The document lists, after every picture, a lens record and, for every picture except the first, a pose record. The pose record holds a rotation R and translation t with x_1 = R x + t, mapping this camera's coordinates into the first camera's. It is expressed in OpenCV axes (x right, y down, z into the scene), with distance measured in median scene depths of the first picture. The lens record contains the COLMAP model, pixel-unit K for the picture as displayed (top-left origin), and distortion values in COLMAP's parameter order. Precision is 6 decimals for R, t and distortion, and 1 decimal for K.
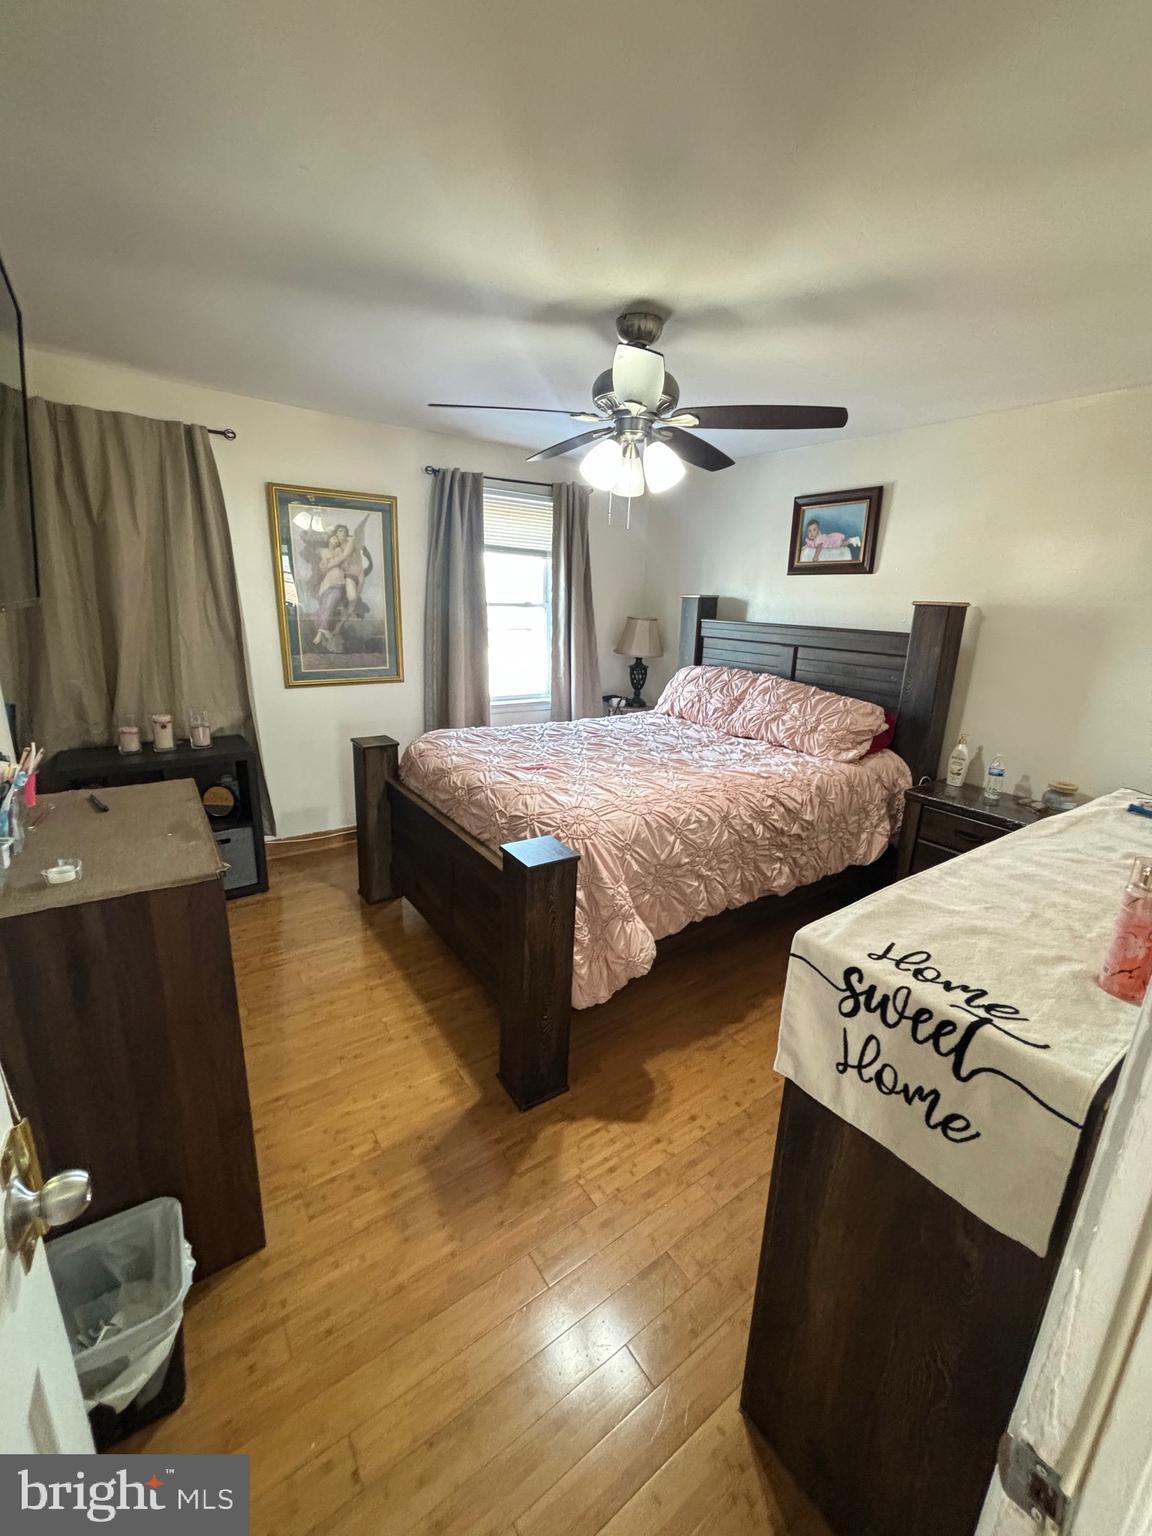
lens RADIAL K [[627.1, 0, 578.9], [0, 627.1, 758.2], [0, 0, 1]] dist [0.008539, 0.000103]
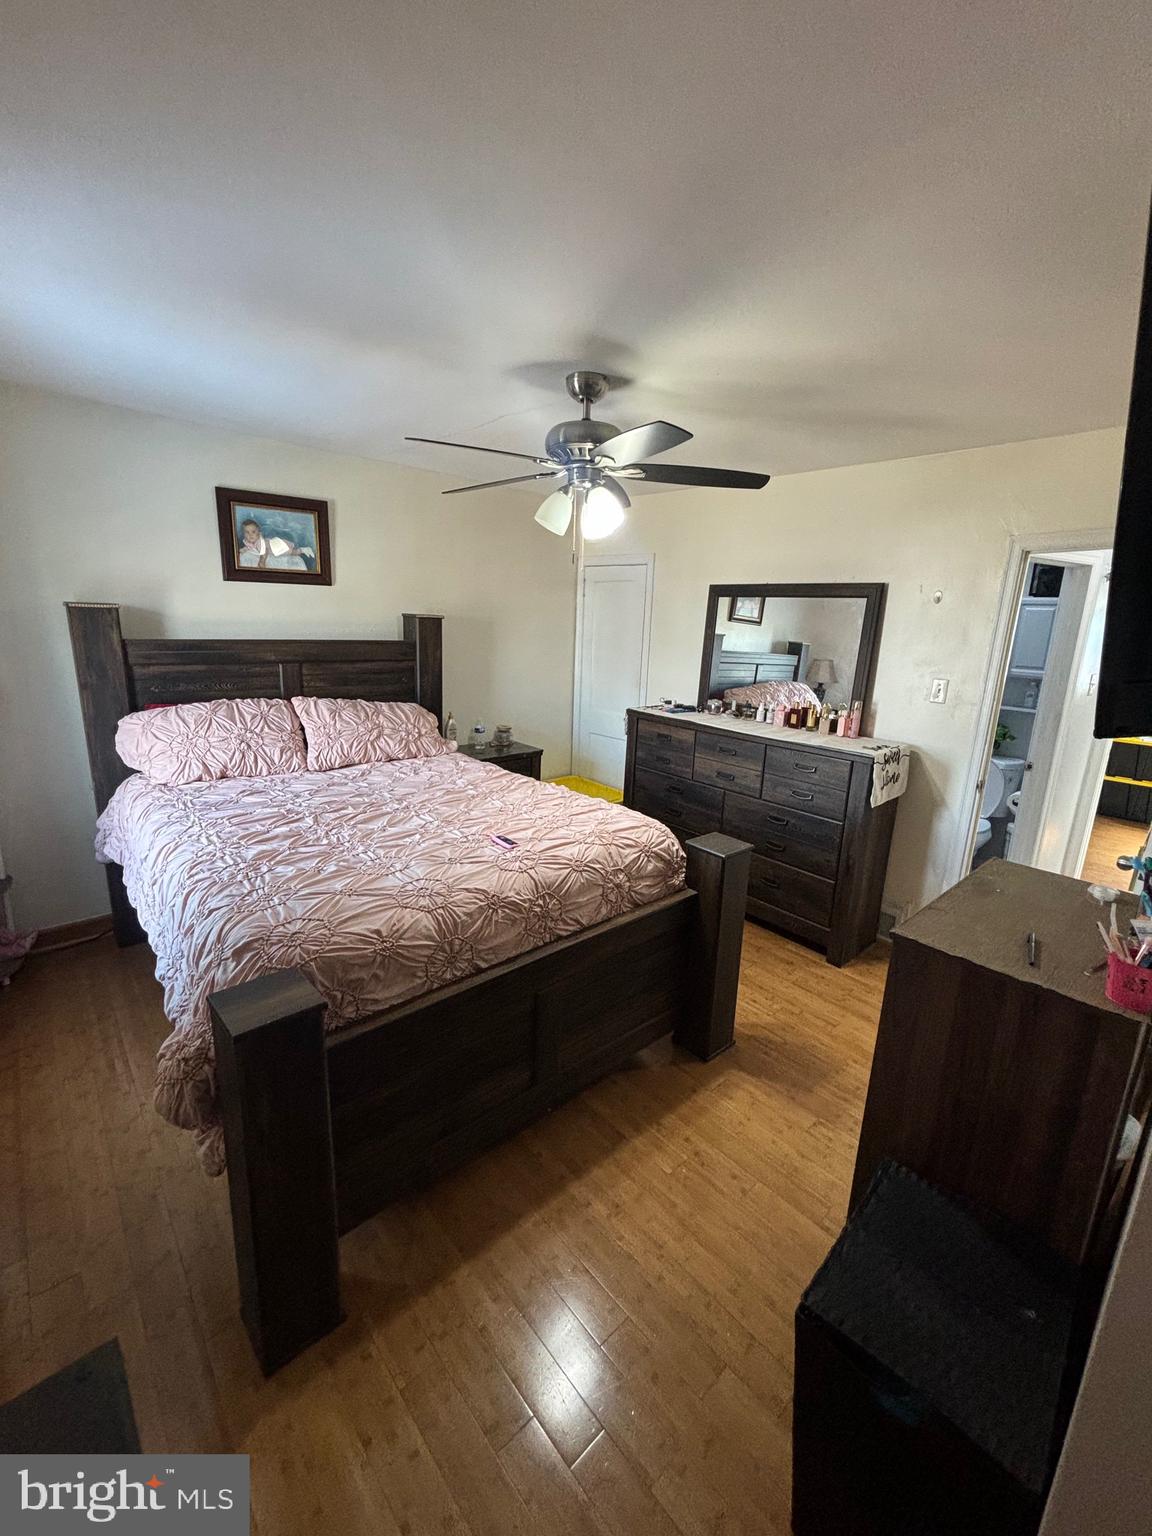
lens RADIAL K [[627.1, 0, 578.9], [0, 627.1, 758.2], [0, 0, 1]] dist [0.008539, 0.000103]
pose [[-0.112747, -0.264732, 0.957708, -0.676435], [0.212782, 0.935061, 0.283521, -0.242246], [-0.970573, 0.235749, -0.049095, 0.745903]]
